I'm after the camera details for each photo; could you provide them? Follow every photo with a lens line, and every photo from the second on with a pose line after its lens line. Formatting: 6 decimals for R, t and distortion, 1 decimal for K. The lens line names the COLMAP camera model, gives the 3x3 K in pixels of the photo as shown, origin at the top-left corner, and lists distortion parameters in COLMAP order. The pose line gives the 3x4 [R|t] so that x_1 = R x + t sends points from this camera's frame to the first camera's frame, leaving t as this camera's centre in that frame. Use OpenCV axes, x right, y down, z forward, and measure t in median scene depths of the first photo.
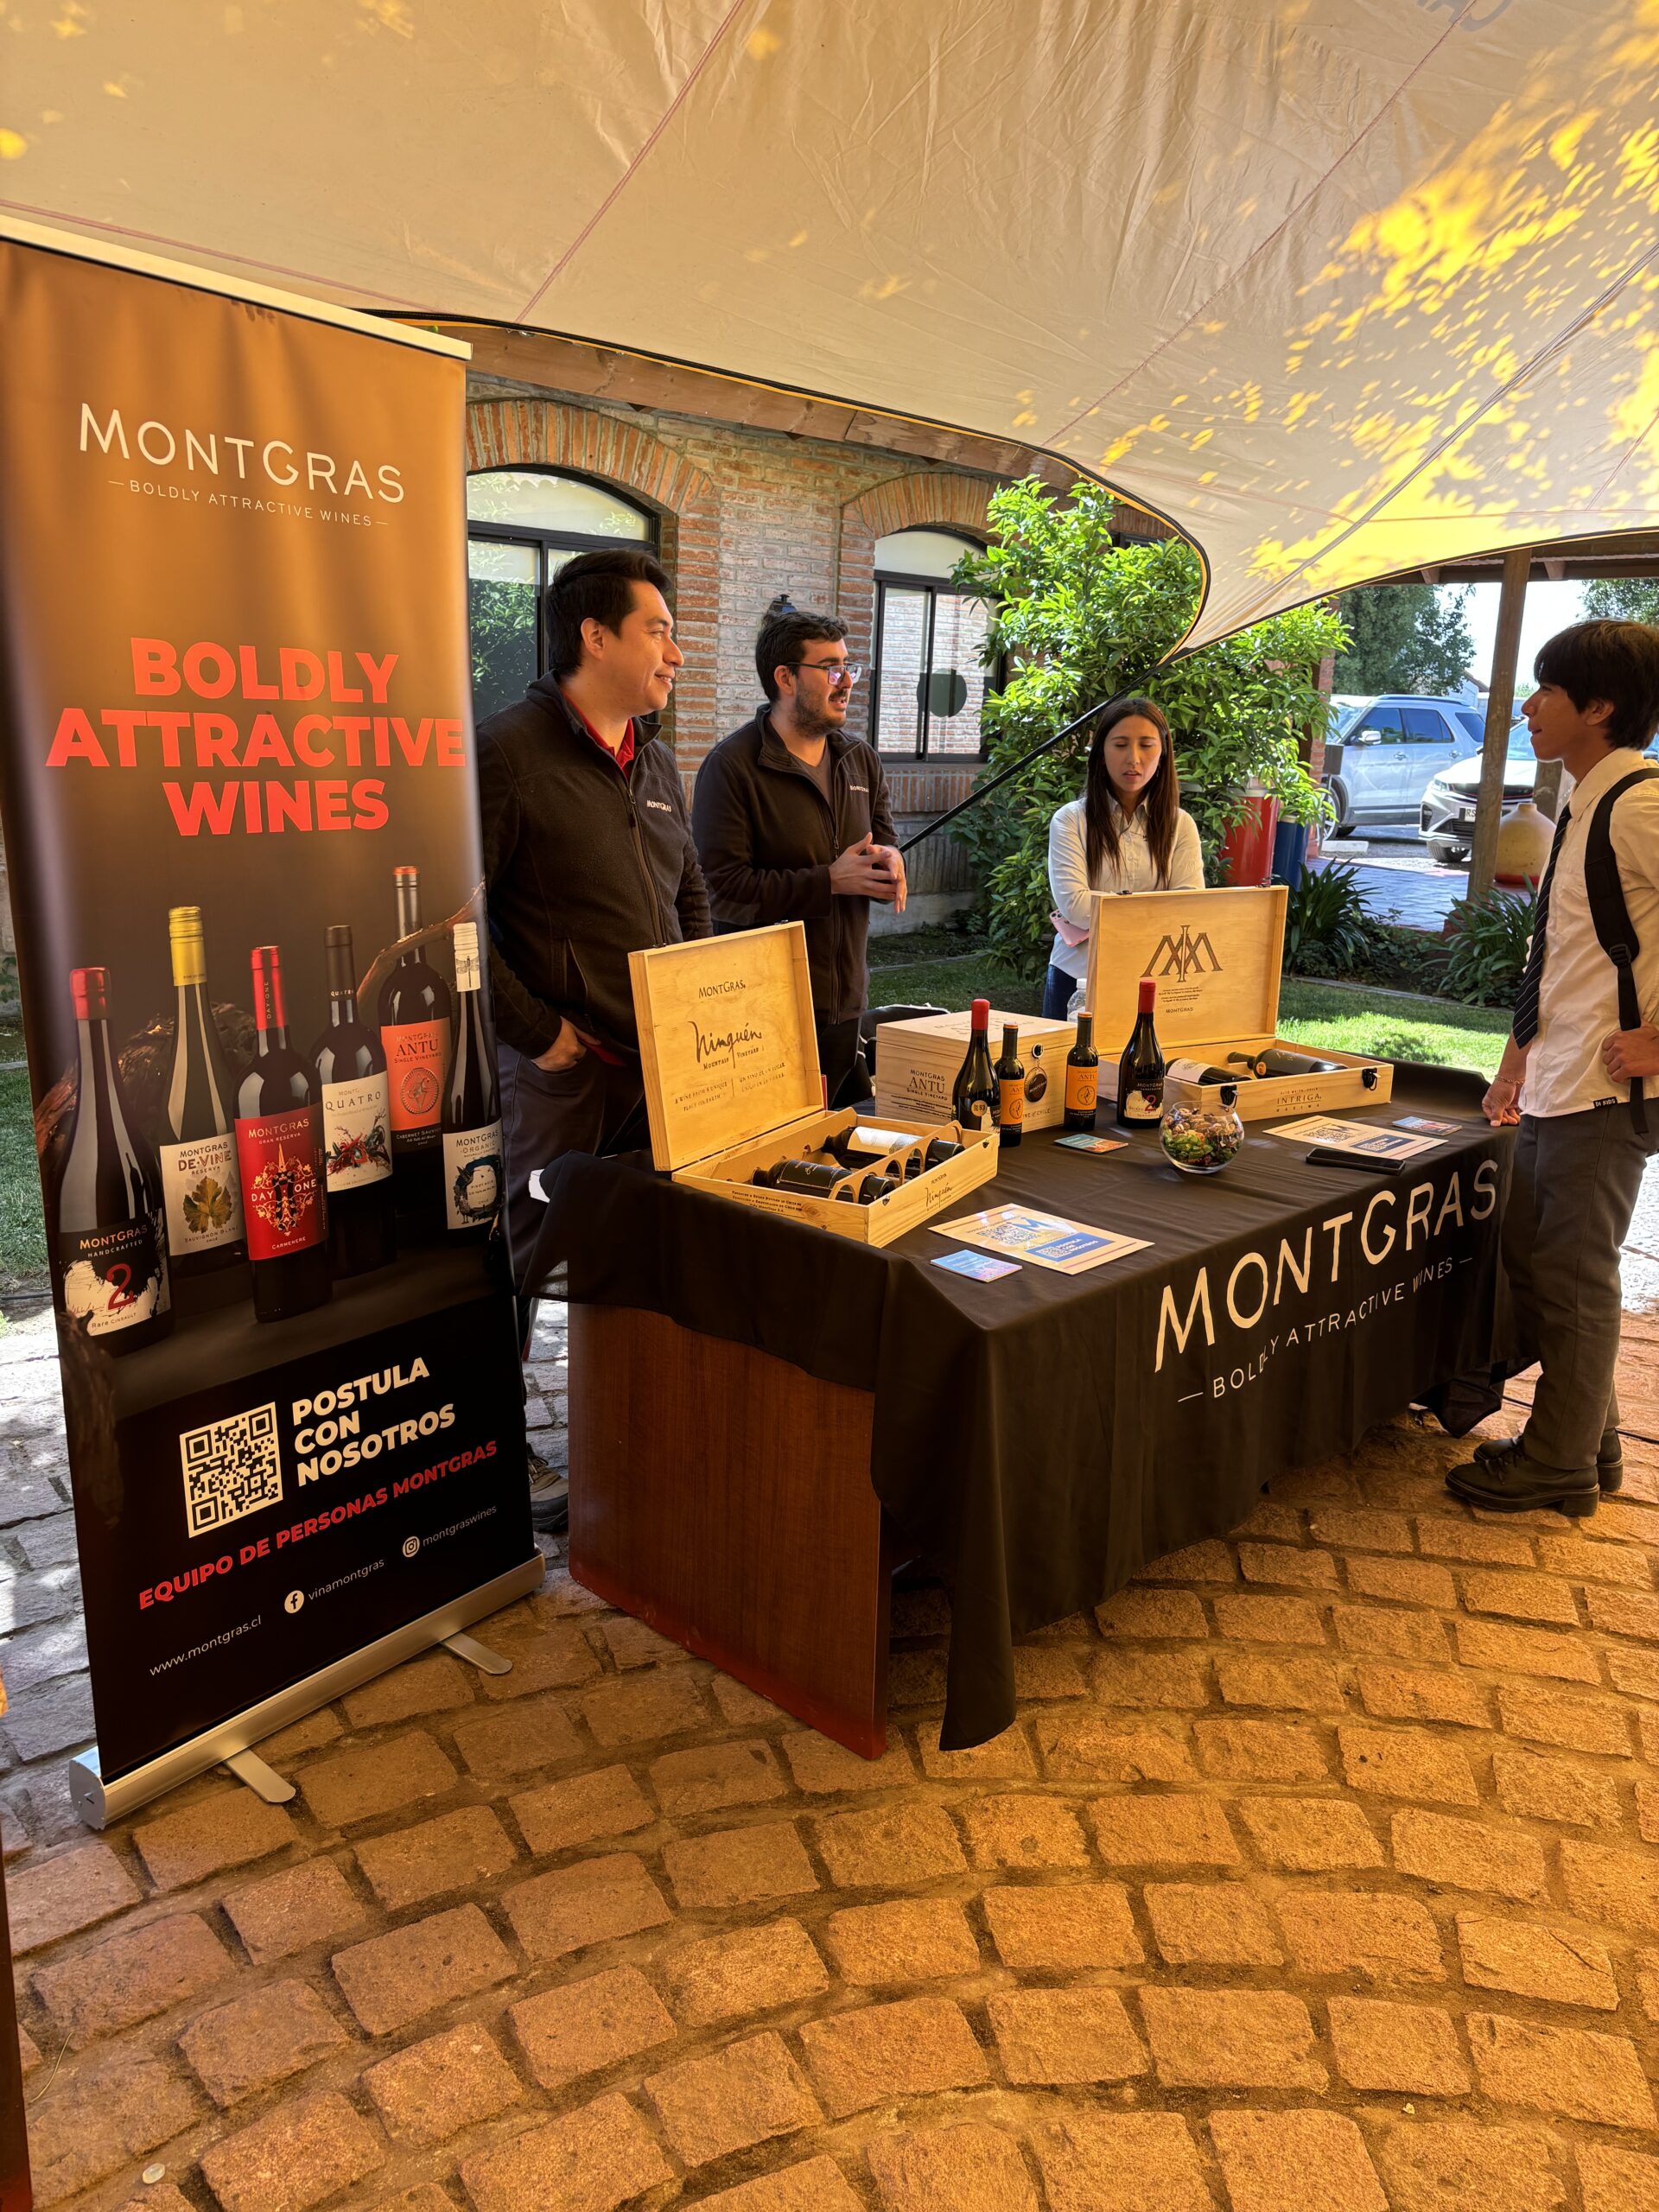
lens RADIAL K [[1662.0, 0, 829.5], [0, 1662.0, 1106.0], [0, 0, 1]] dist [0.041820, -0.051607]
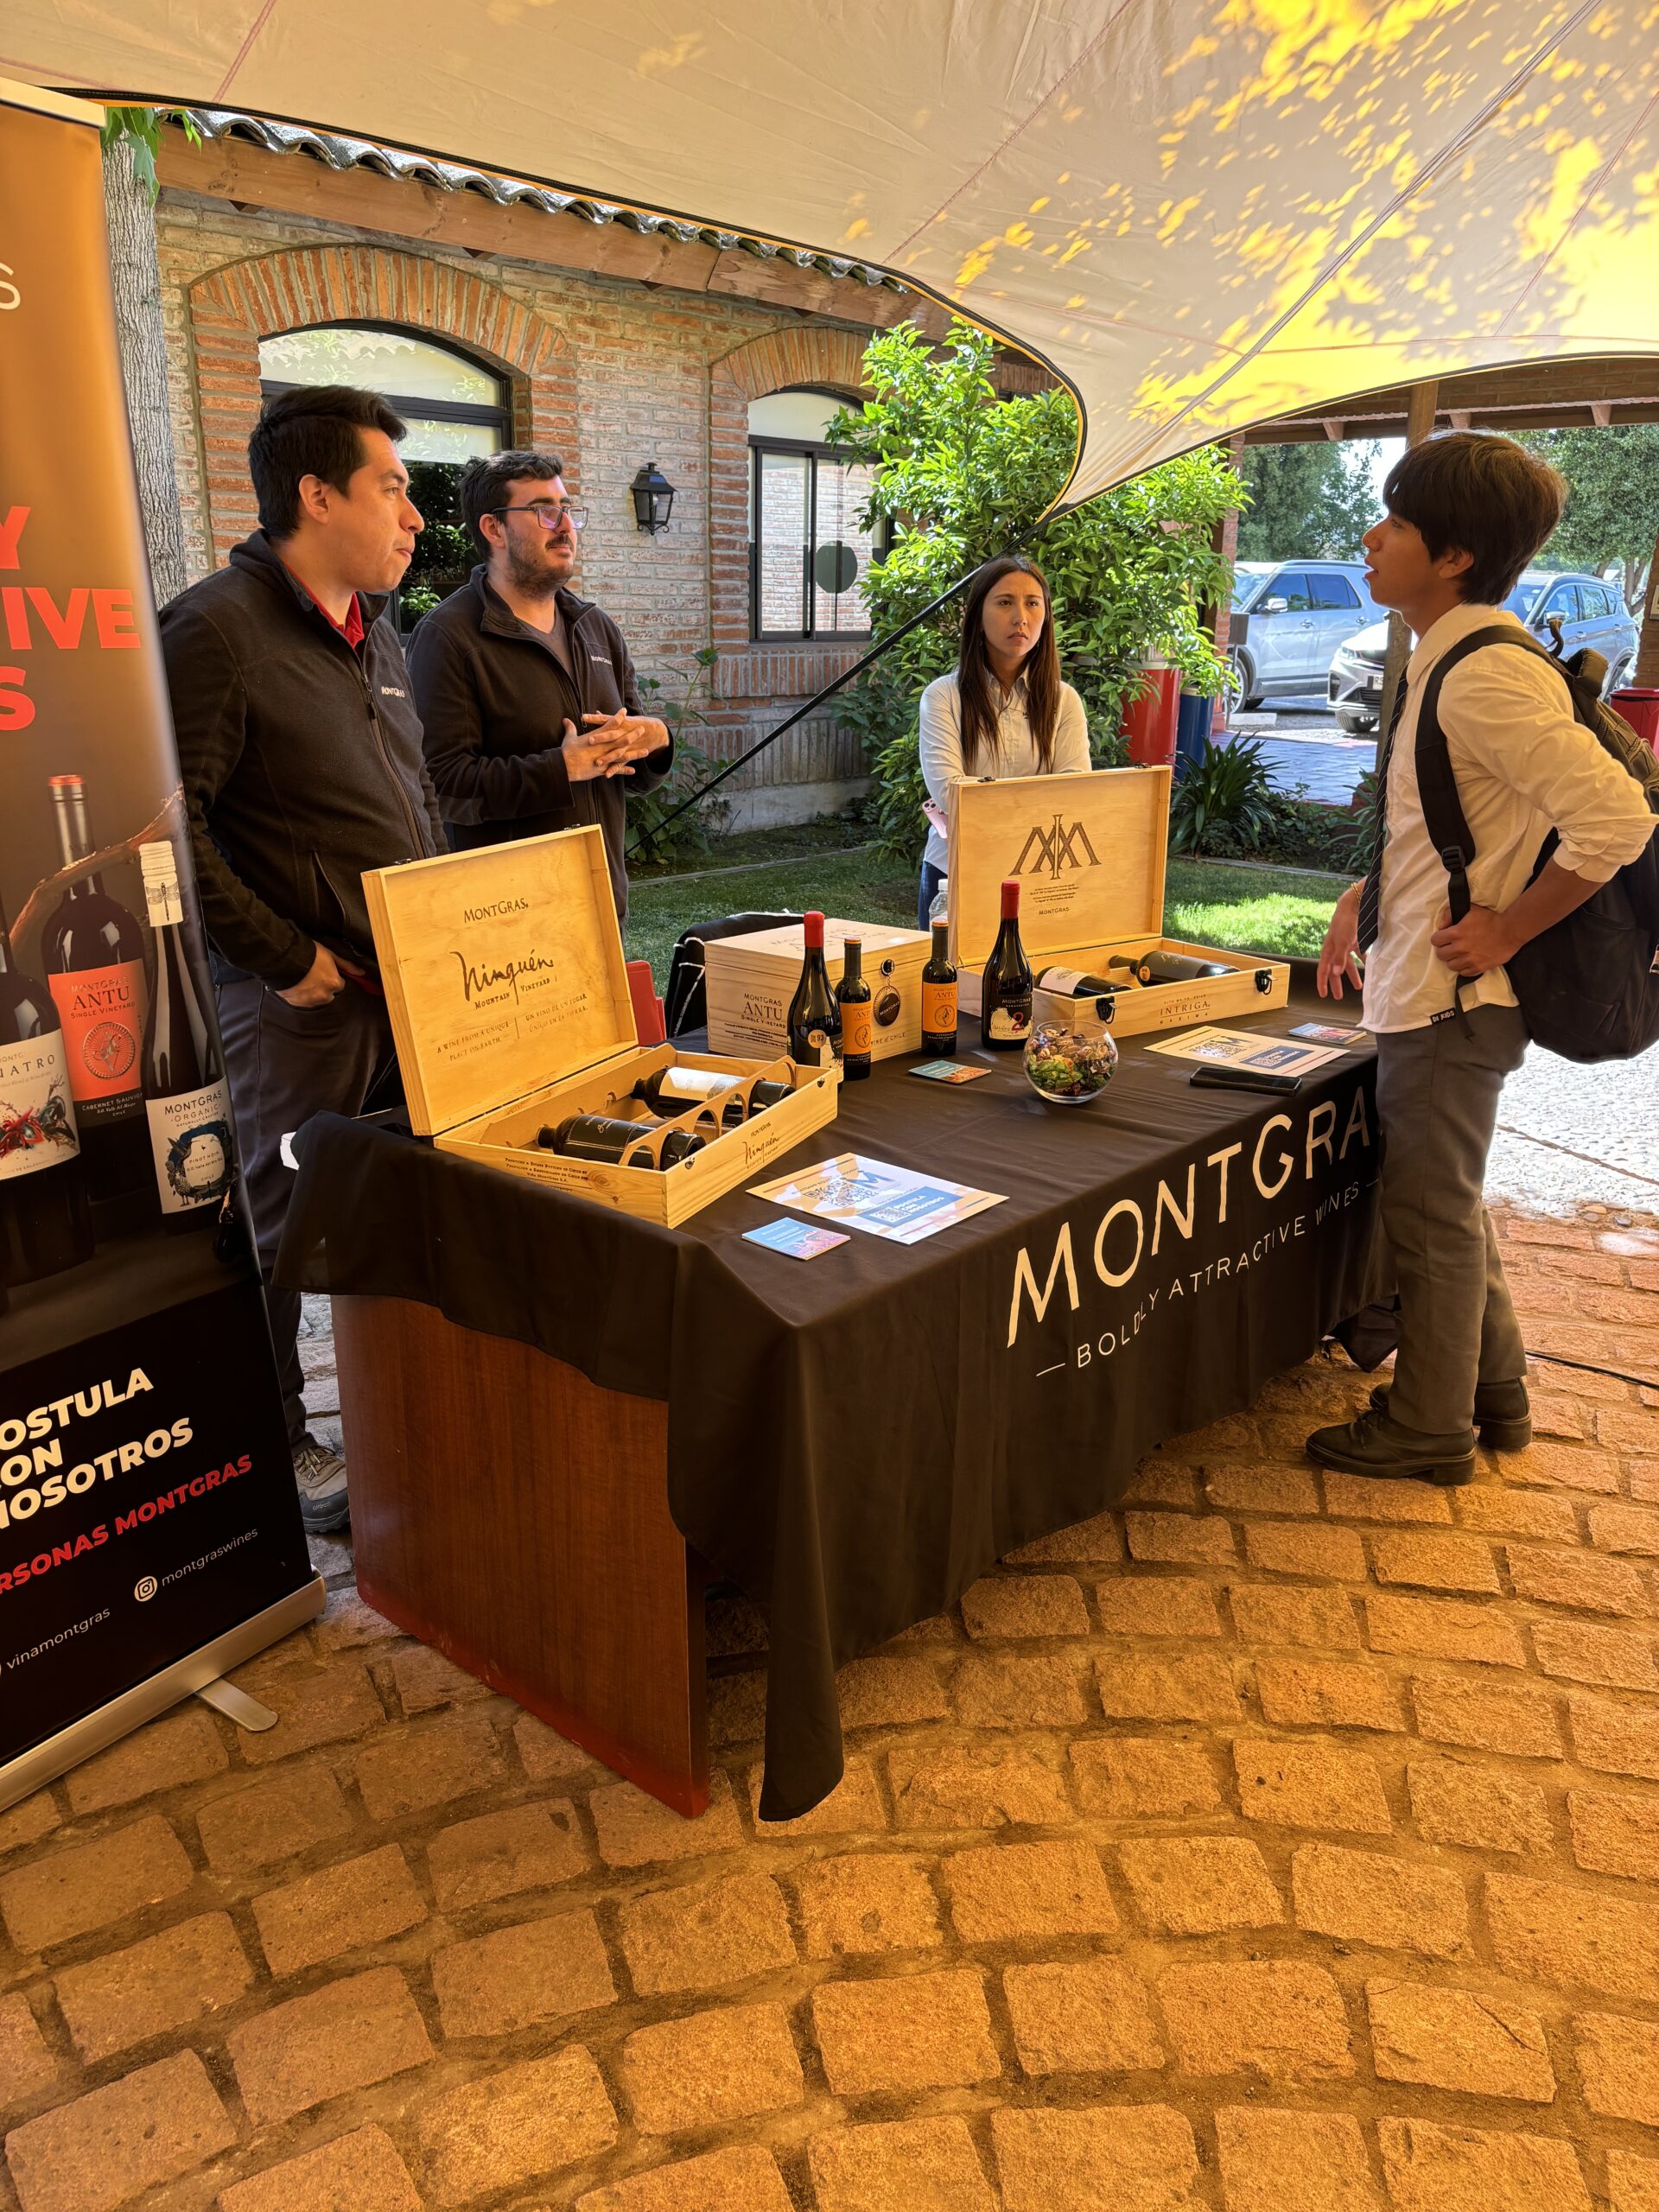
lens RADIAL K [[1682.4, 0, 829.5], [0, 1682.4, 1106.0], [0, 0, 1]] dist [0.049050, -0.061939]
pose [[0.998095, -0.038690, 0.048059, 0.060867], [0.035583, 0.997321, 0.063905, -0.021681], [-0.050402, -0.062074, 0.996798, 0.142335]]
